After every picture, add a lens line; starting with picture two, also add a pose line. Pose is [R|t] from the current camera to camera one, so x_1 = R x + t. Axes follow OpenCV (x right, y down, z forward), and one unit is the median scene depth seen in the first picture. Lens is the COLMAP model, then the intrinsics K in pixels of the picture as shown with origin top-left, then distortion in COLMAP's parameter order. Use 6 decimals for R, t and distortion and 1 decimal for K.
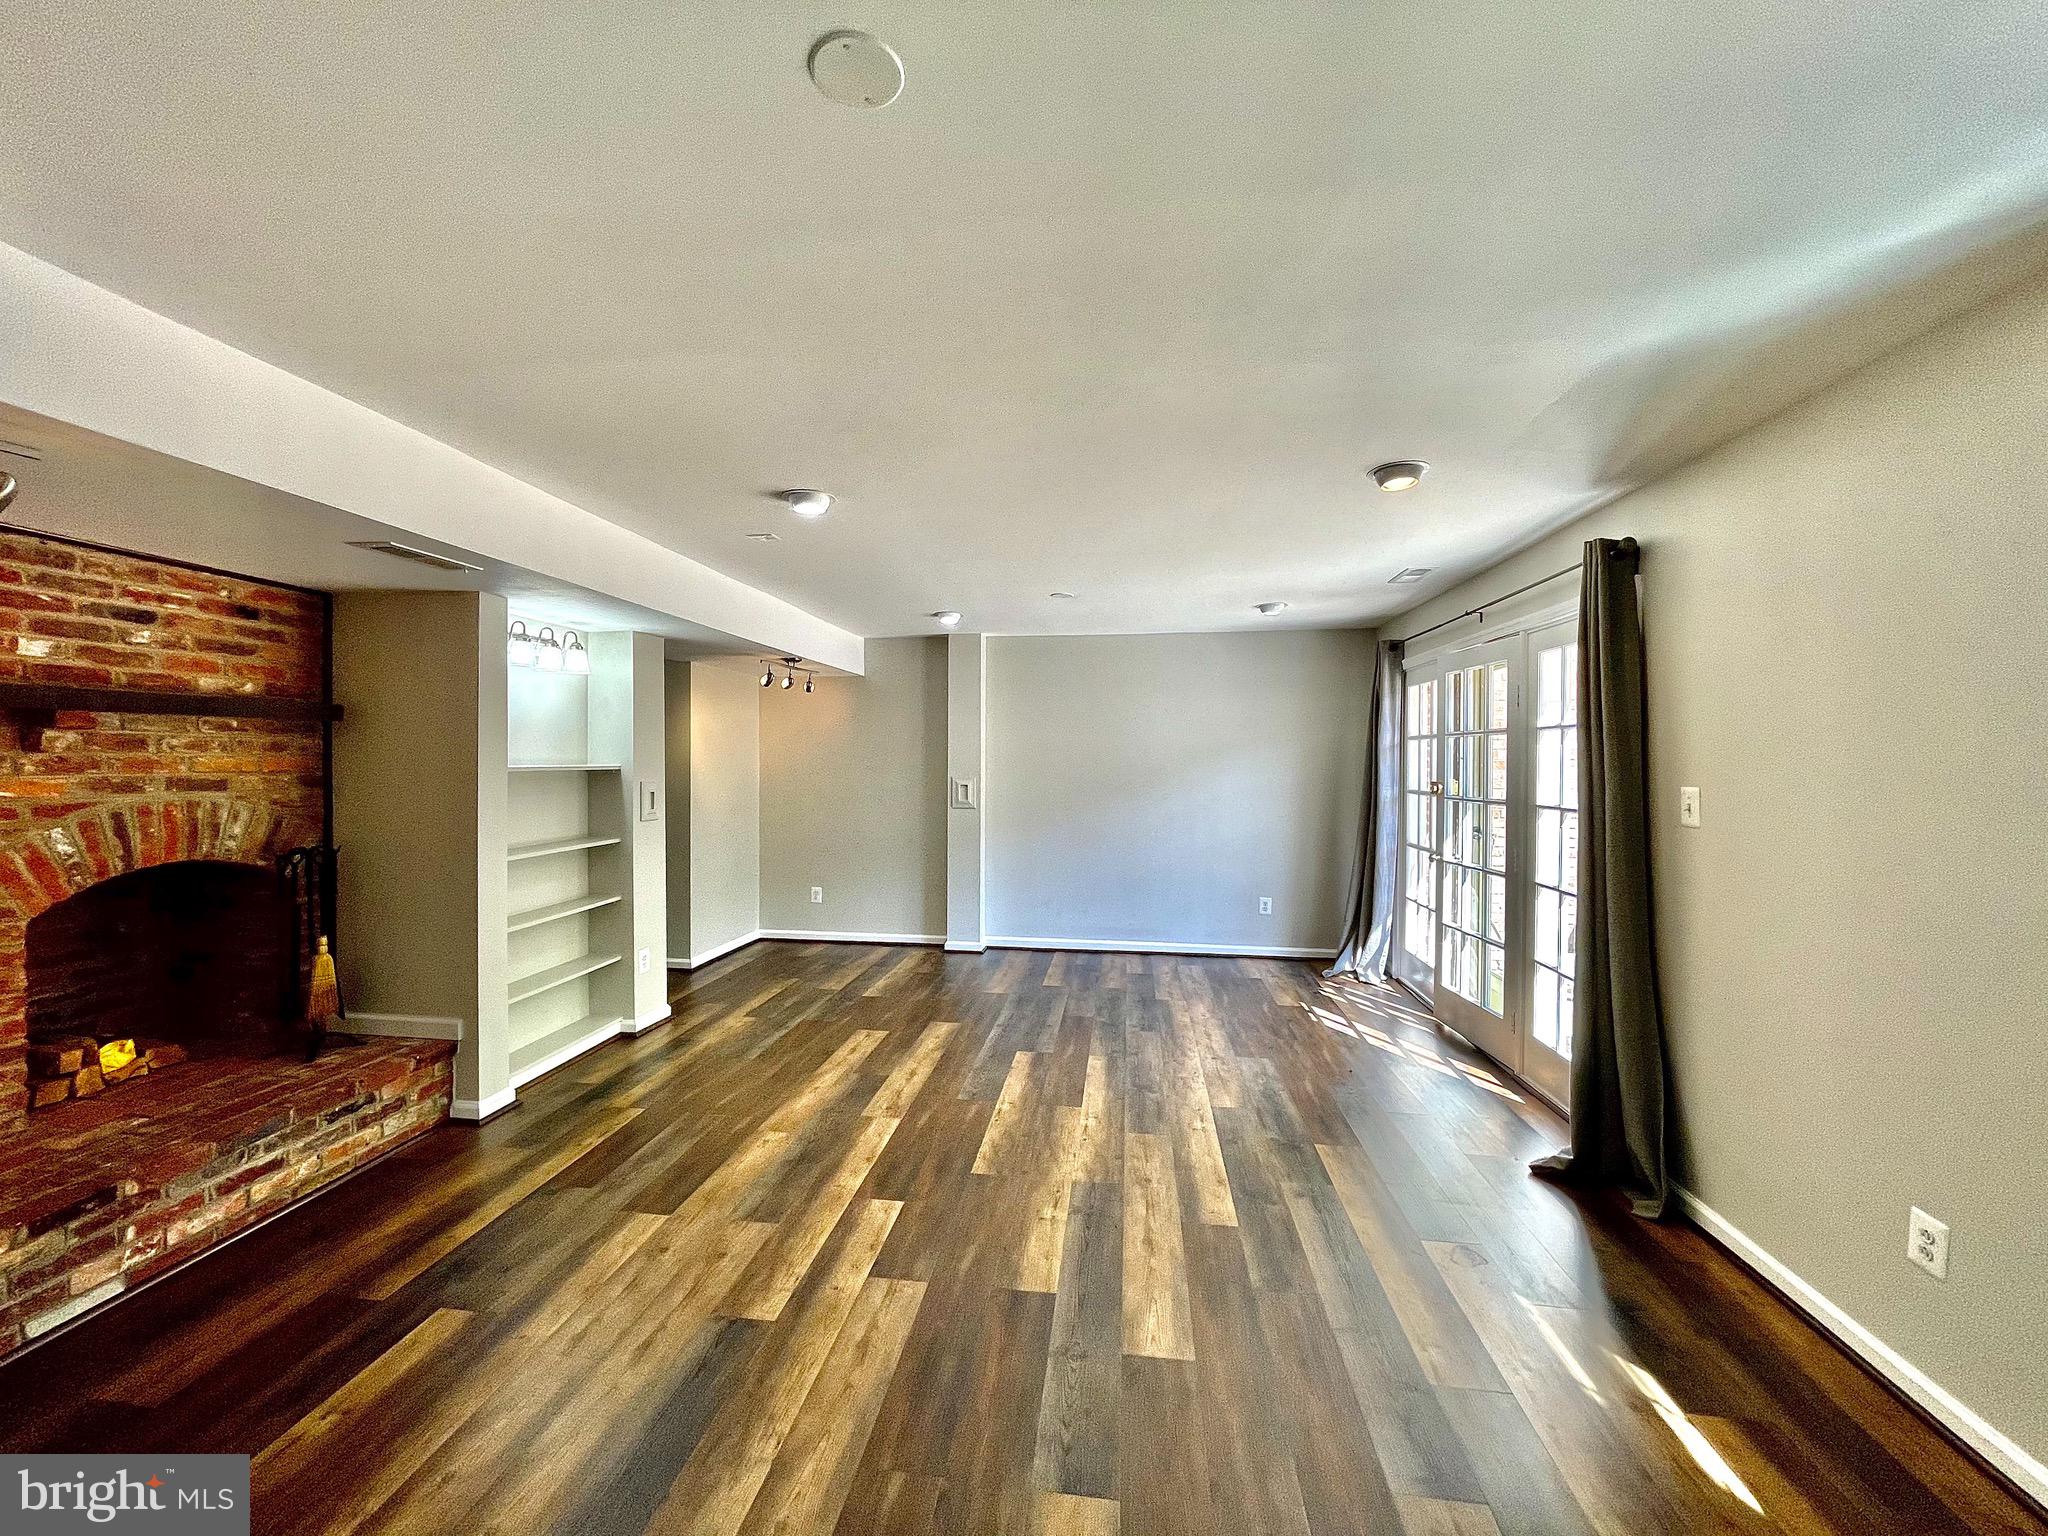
lens RADIAL K [[828.4, 0, 1012.9], [0, 828.4, 764.4], [0, 0, 1]] dist [-0.000398, 0.000202]
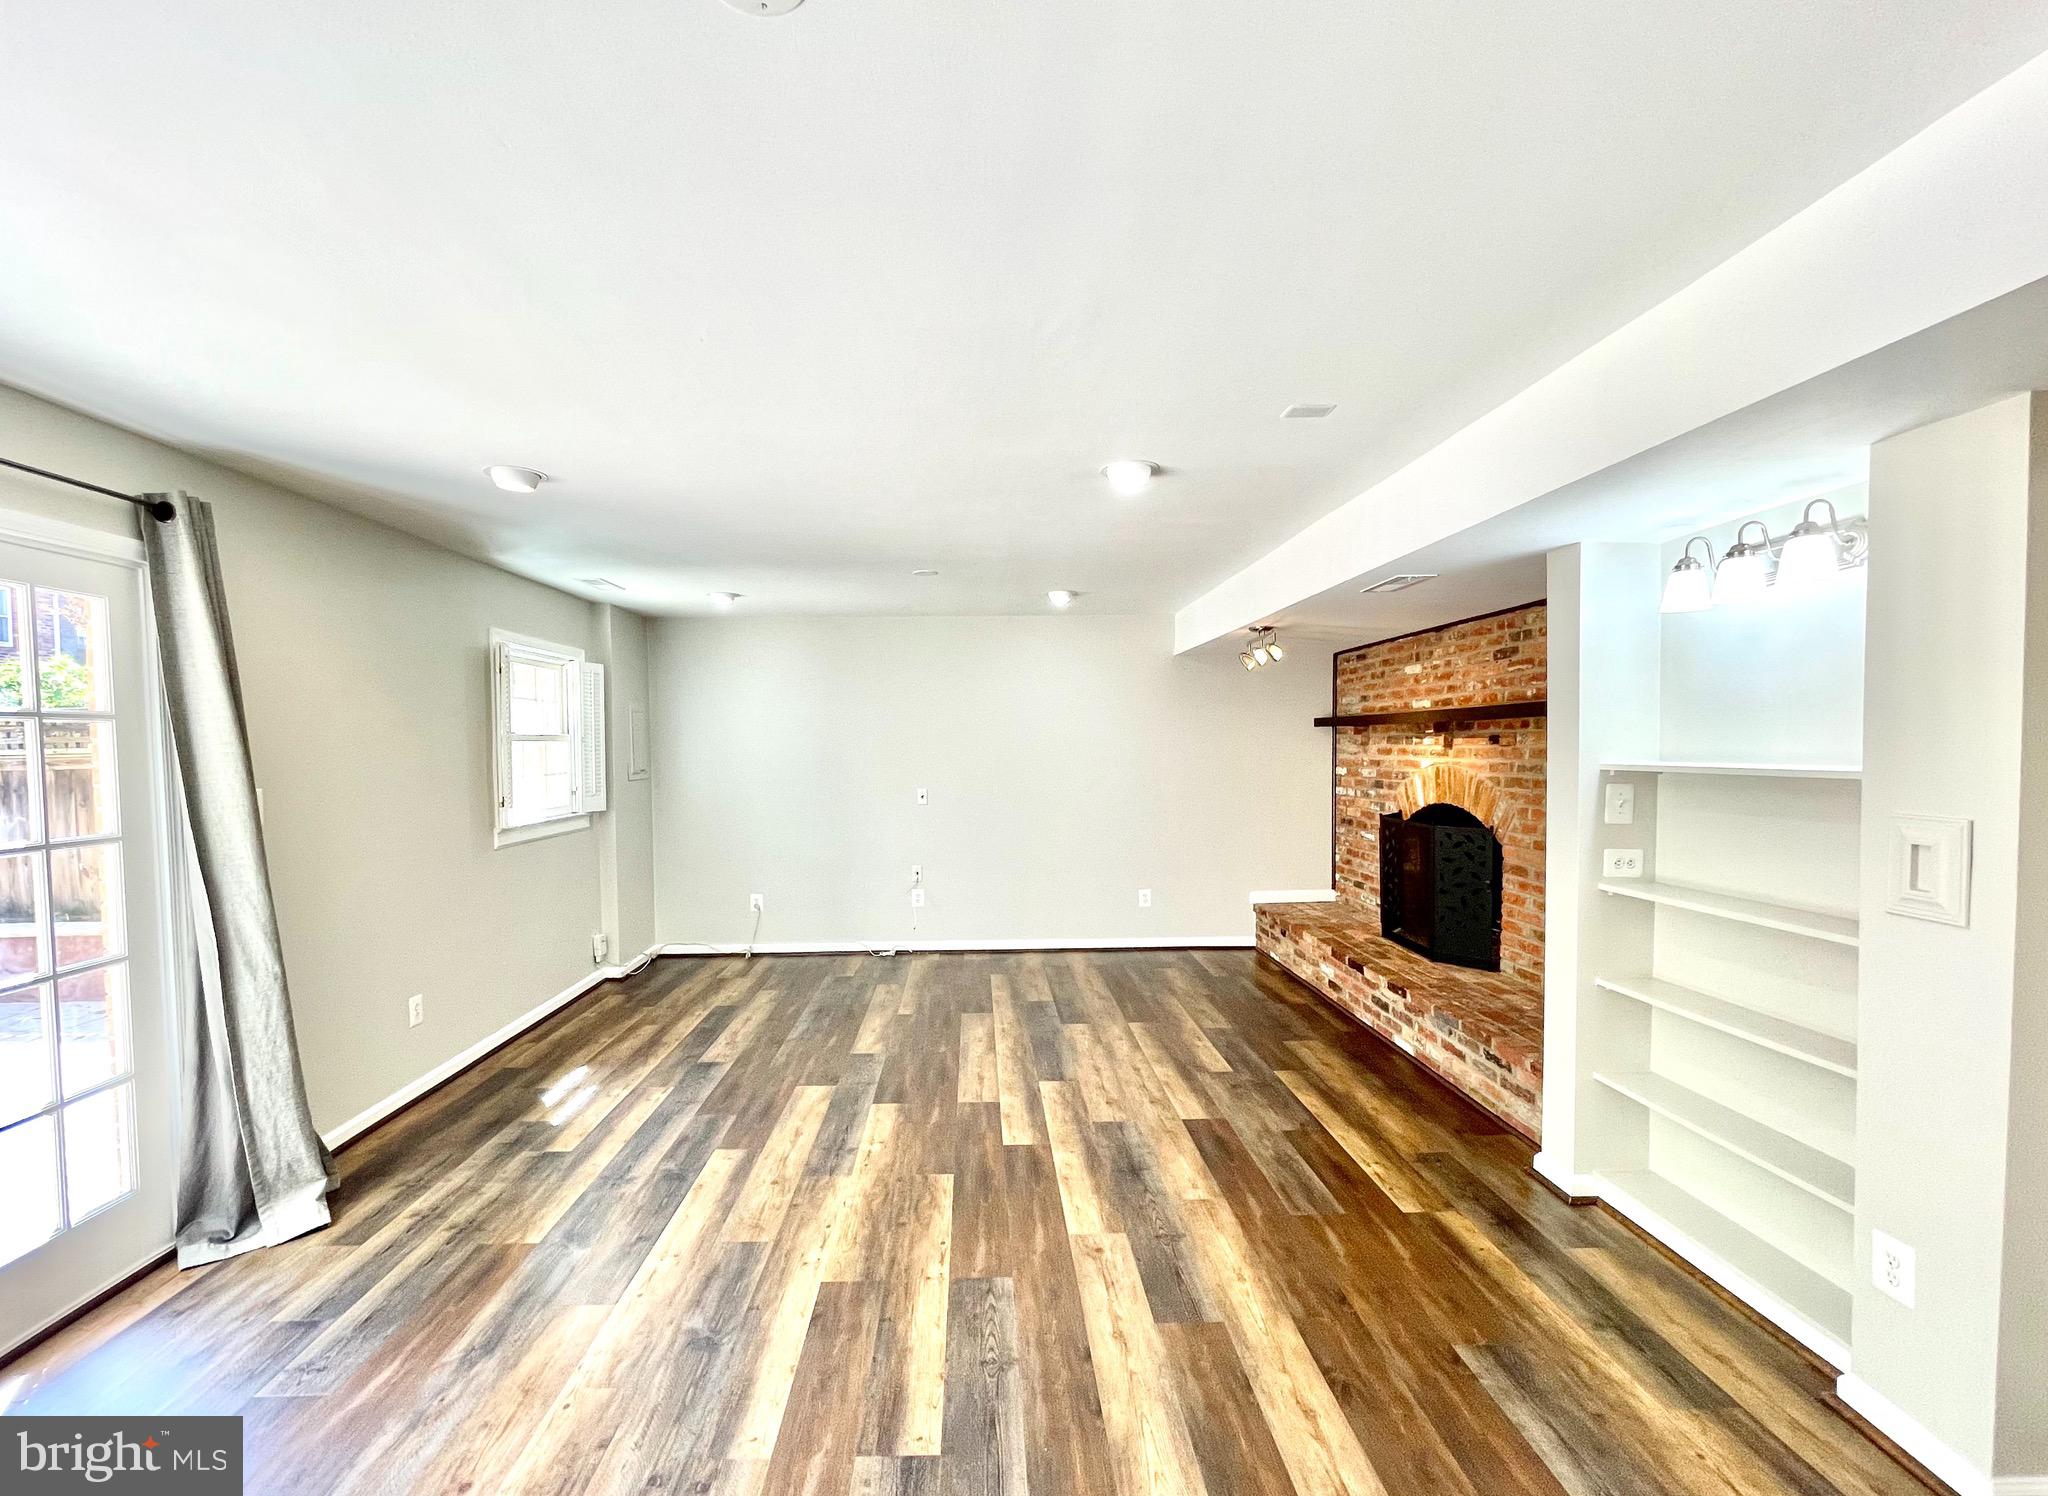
lens RADIAL K [[888.1, 0, 987.6], [0, 888.1, 777.1], [0, 0, 1]] dist [0.000726, 0.000676]
pose [[-0.988223, 0.012186, -0.152536, 0.067534], [0.005753, 0.999078, 0.042540, -0.026851], [0.152914, 0.041162, -0.987382, 2.094237]]
